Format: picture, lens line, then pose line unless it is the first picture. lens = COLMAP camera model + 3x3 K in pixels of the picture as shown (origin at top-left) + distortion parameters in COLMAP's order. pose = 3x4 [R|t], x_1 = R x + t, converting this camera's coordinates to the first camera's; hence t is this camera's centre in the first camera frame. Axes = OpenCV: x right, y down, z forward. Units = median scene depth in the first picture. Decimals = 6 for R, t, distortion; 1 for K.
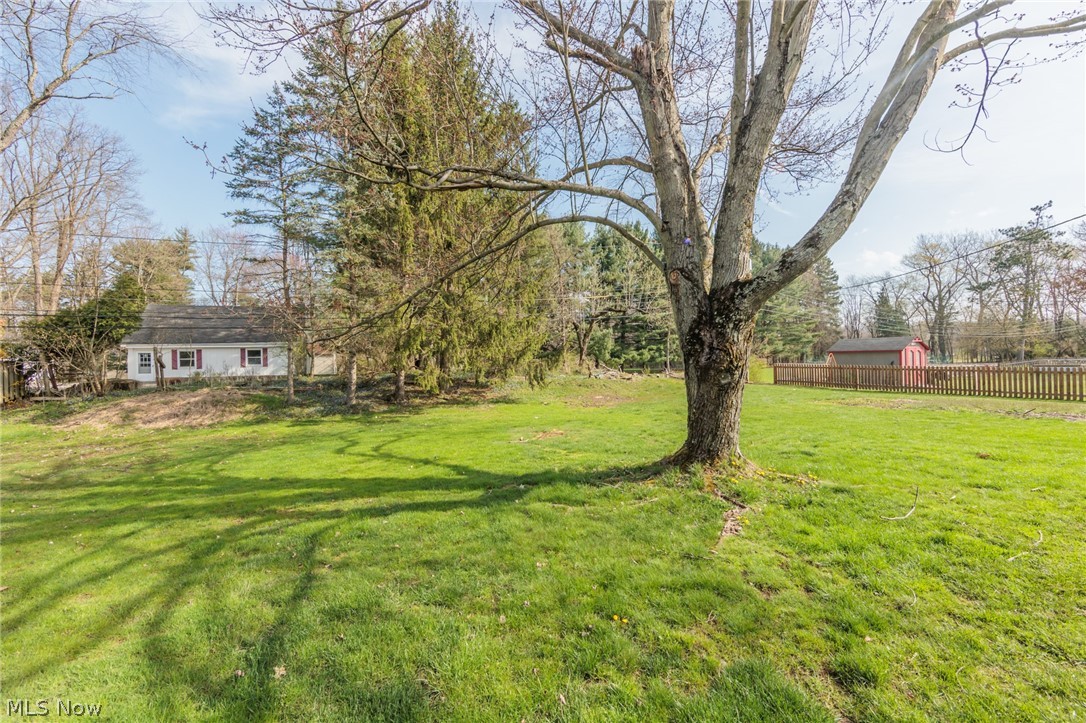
lens RADIAL K [[424.2, 0, 542.0], [0, 424.2, 351.3], [0, 0, 1]] dist [-0.000440, -0.000075]
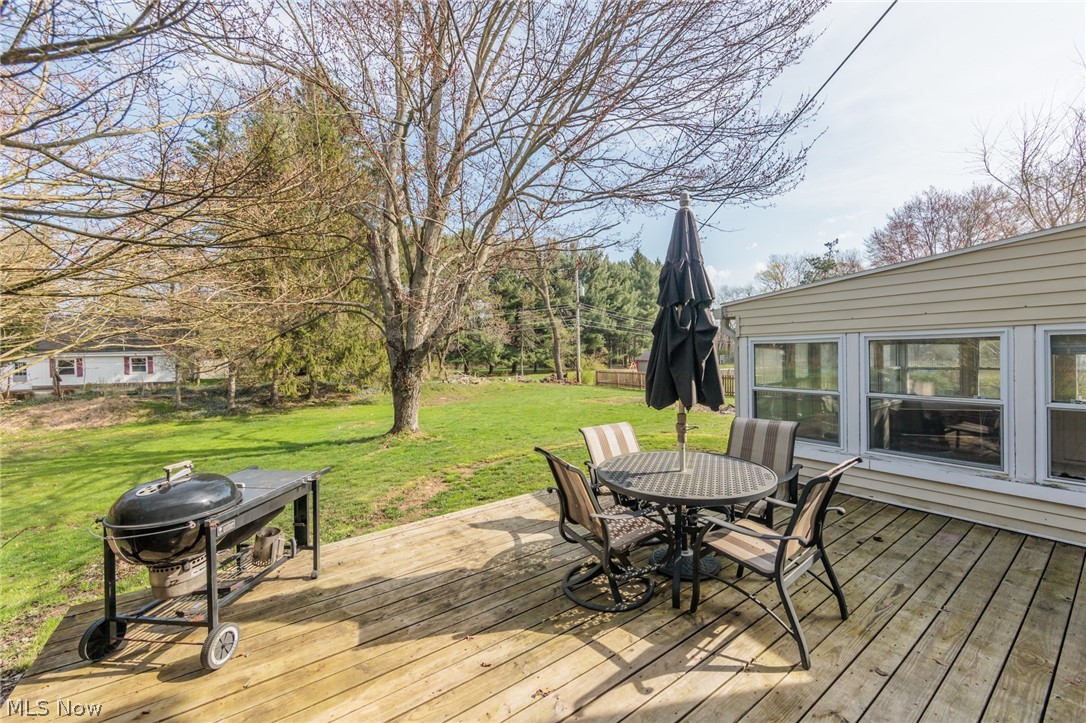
lens RADIAL K [[426.9, 0, 539.0], [0, 426.9, 355.5], [0, 0, 1]] dist [-0.001263, -0.000208]
pose [[0.985579, -0.000220, 0.169215, 0.253932], [-0.002733, 0.999848, 0.017218, -0.059650], [-0.169193, -0.017432, 0.985429, -0.436349]]
